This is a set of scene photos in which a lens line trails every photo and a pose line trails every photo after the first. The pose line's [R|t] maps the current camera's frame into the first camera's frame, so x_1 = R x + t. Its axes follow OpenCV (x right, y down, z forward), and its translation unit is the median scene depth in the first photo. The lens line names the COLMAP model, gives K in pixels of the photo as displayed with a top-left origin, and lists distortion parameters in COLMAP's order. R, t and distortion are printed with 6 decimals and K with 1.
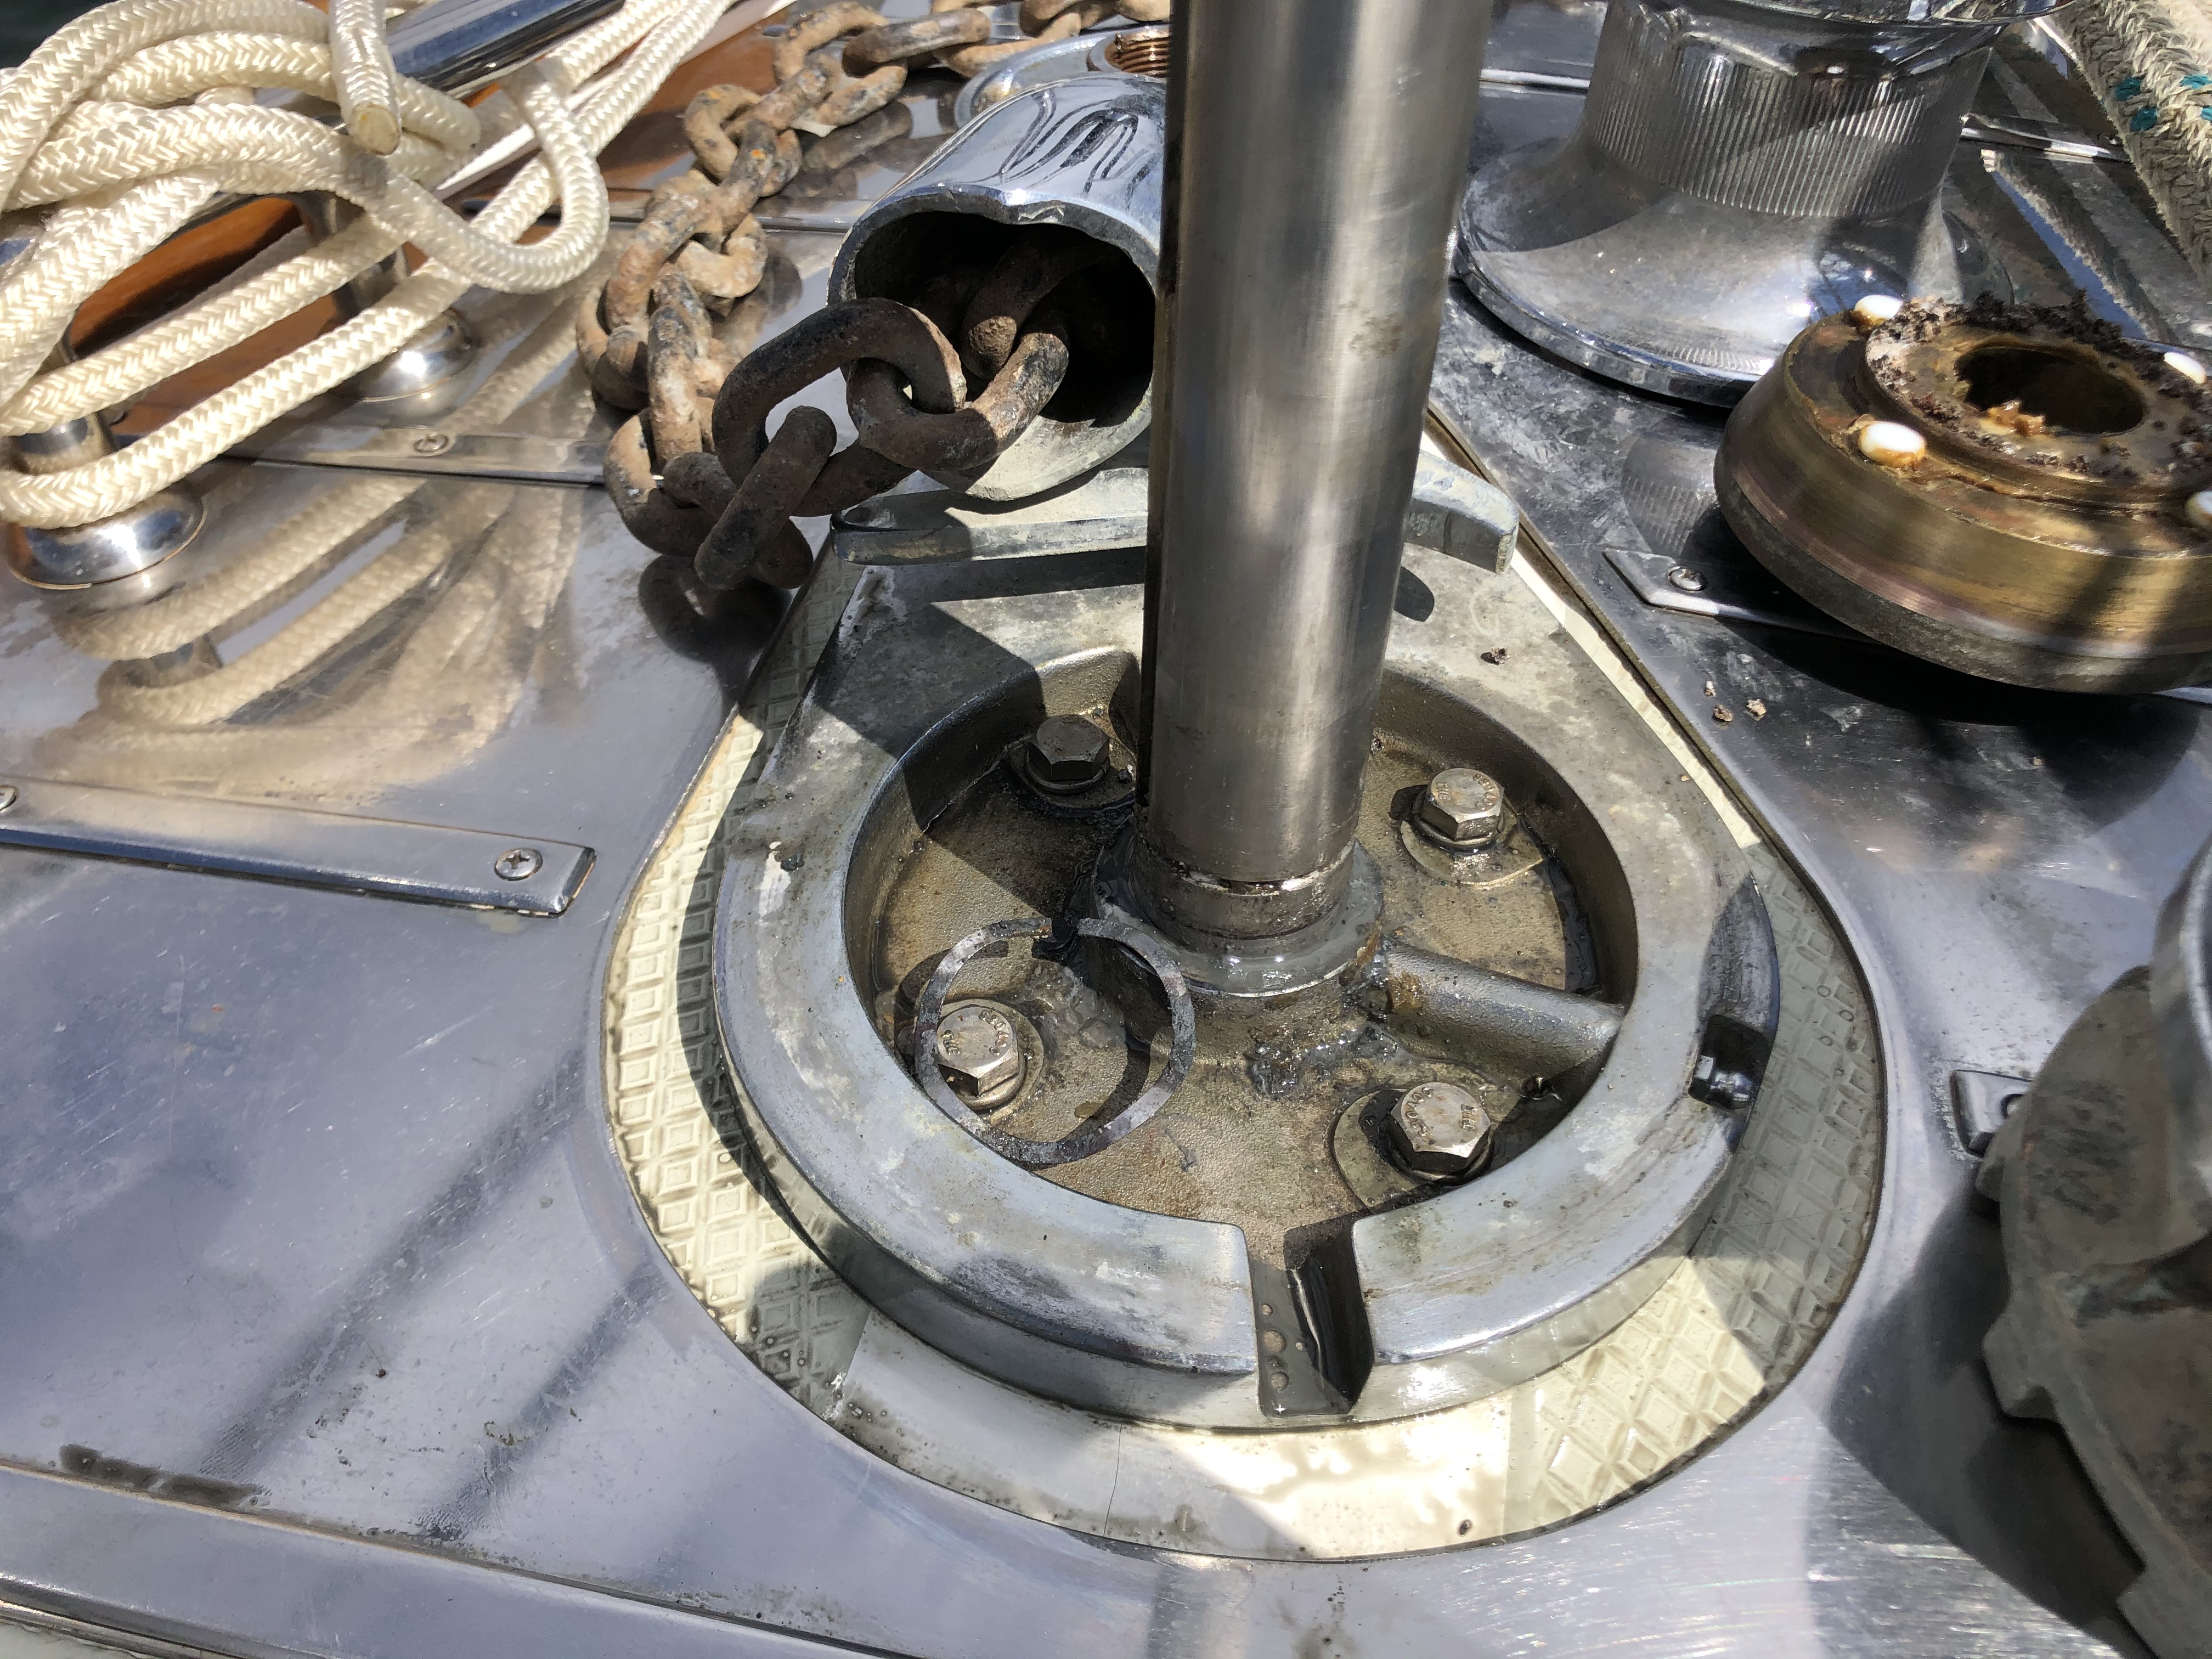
lens RADIAL K [[1835.2, 0, 1067.8], [0, 1835.2, 825.3], [0, 0, 1]] dist [0.015613, -0.011562]
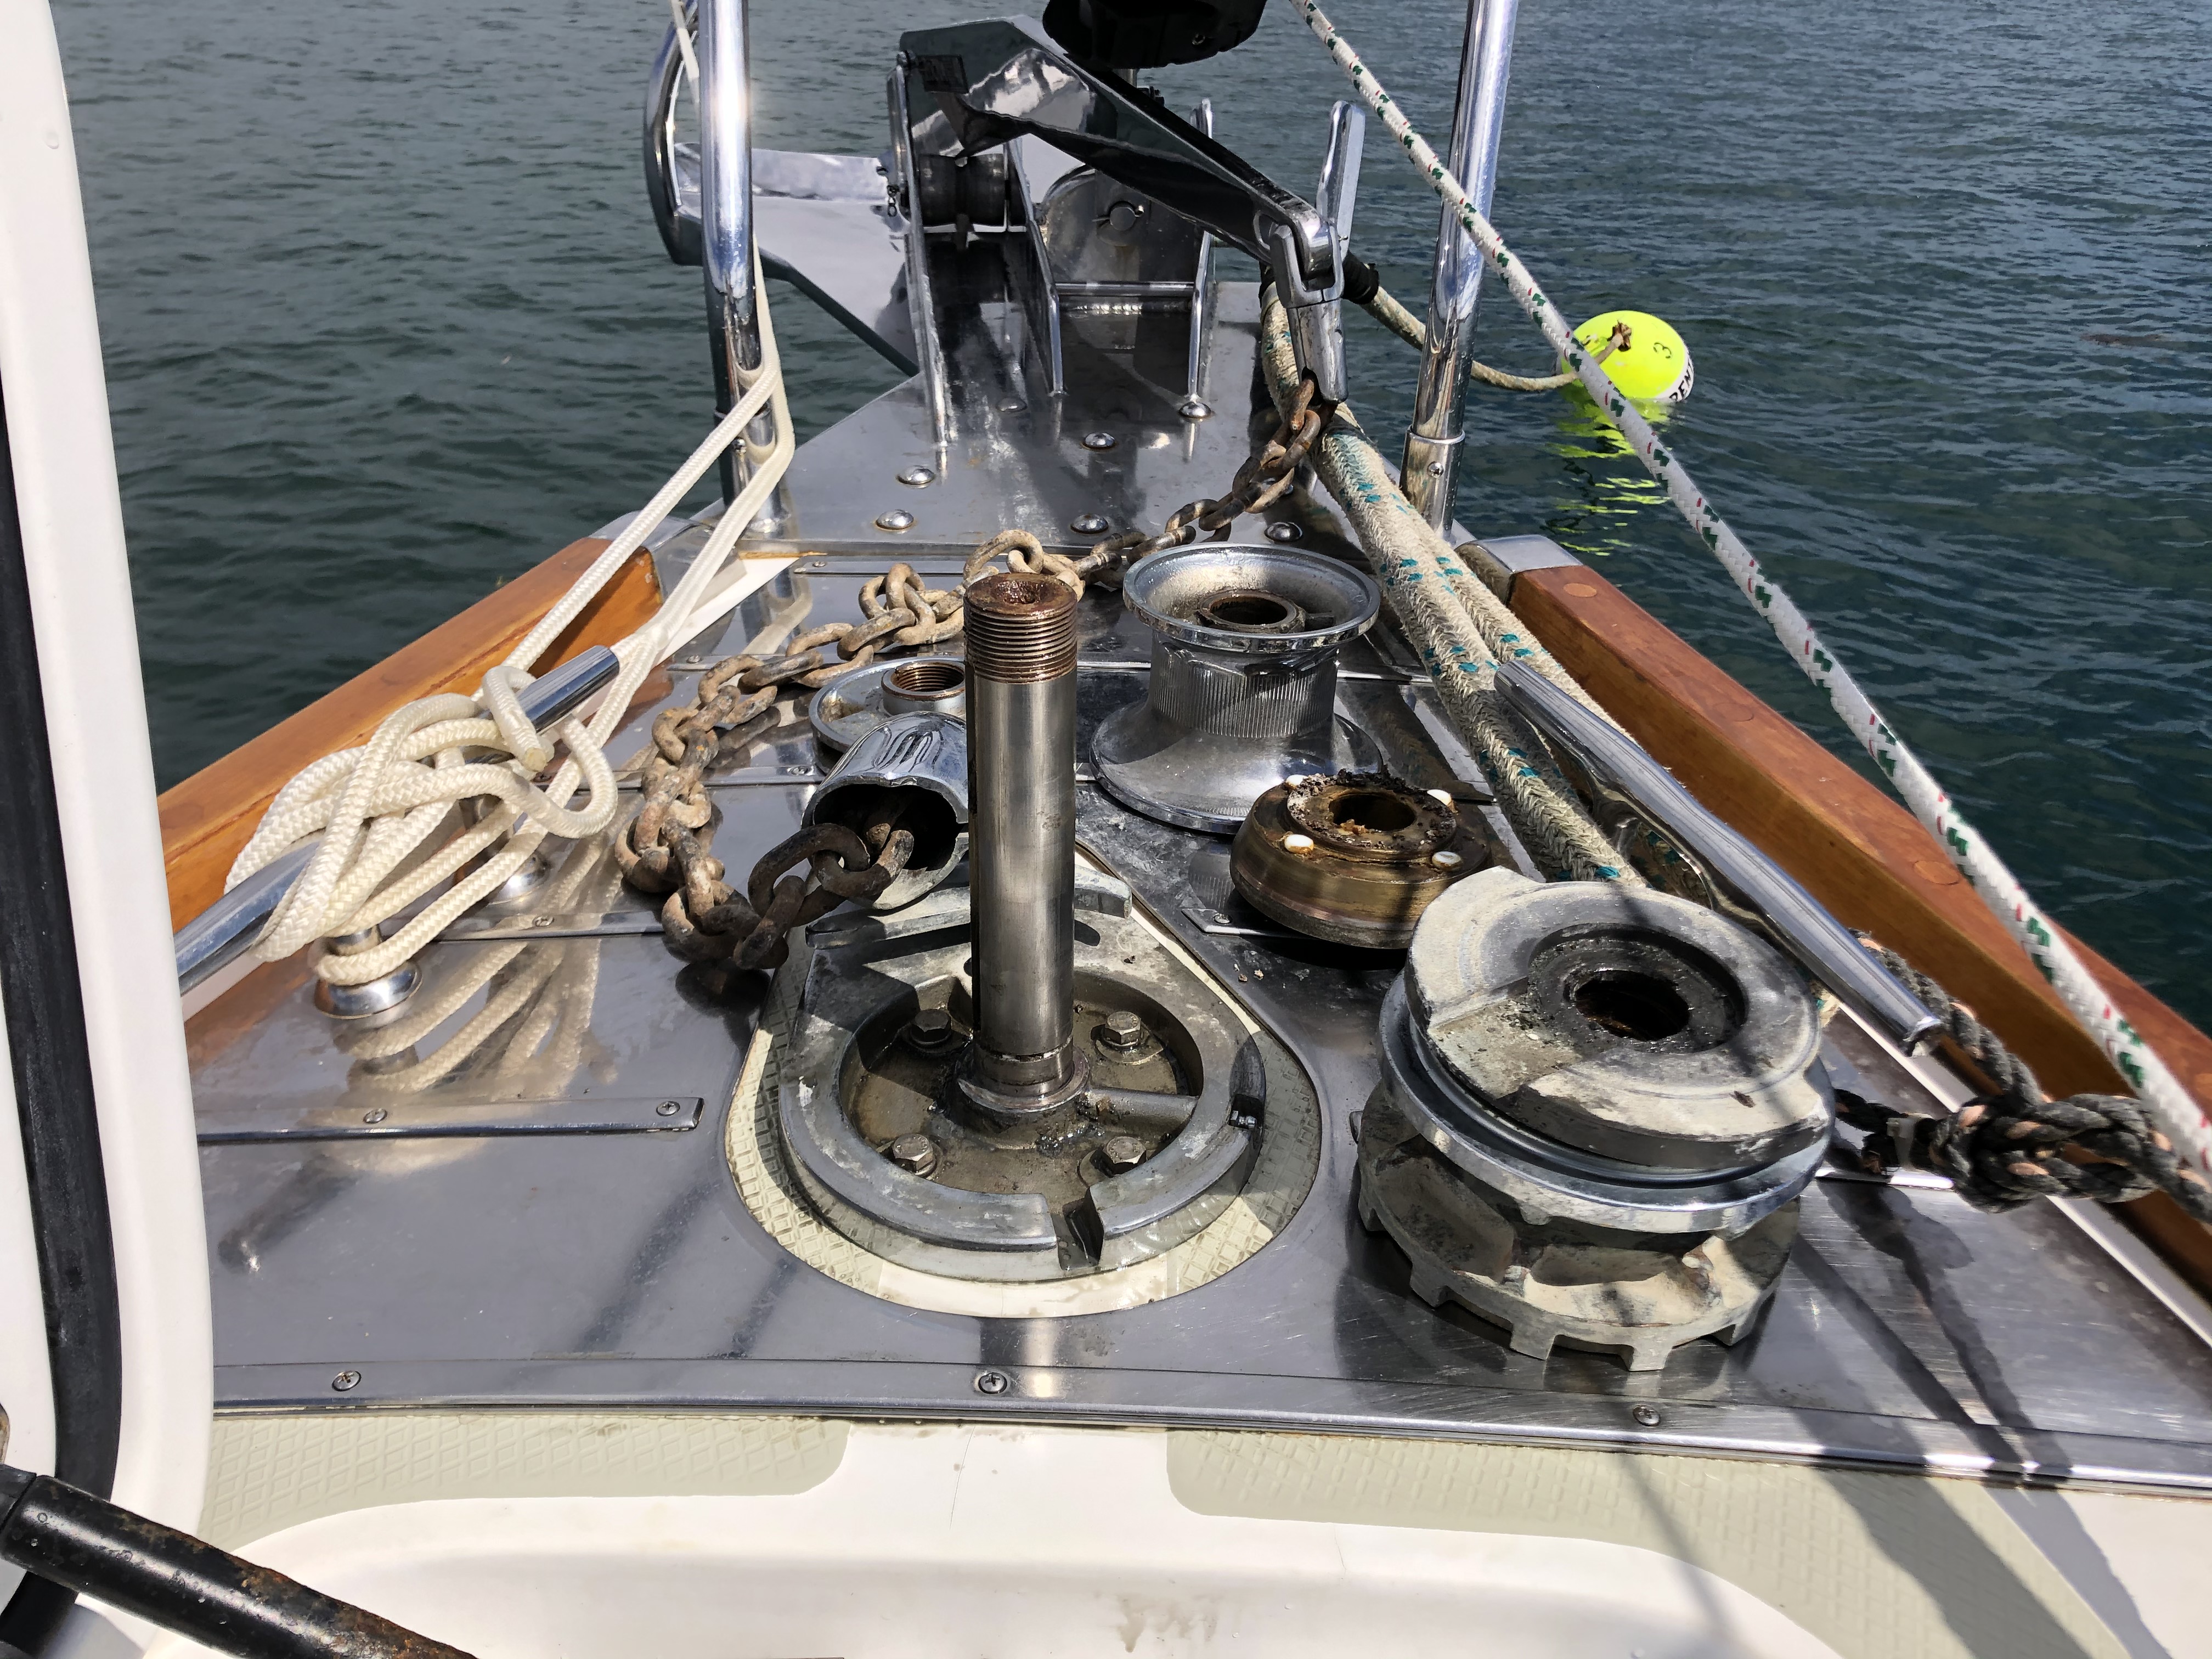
lens RADIAL K [[1835.2, 0, 1067.8], [0, 1835.2, 825.3], [0, 0, 1]] dist [0.015613, -0.011562]
pose [[0.983571, -0.093209, 0.154598, -0.143320], [0.129028, 0.961927, -0.240933, 0.252259], [-0.126254, 0.256922, 0.958150, -1.019274]]
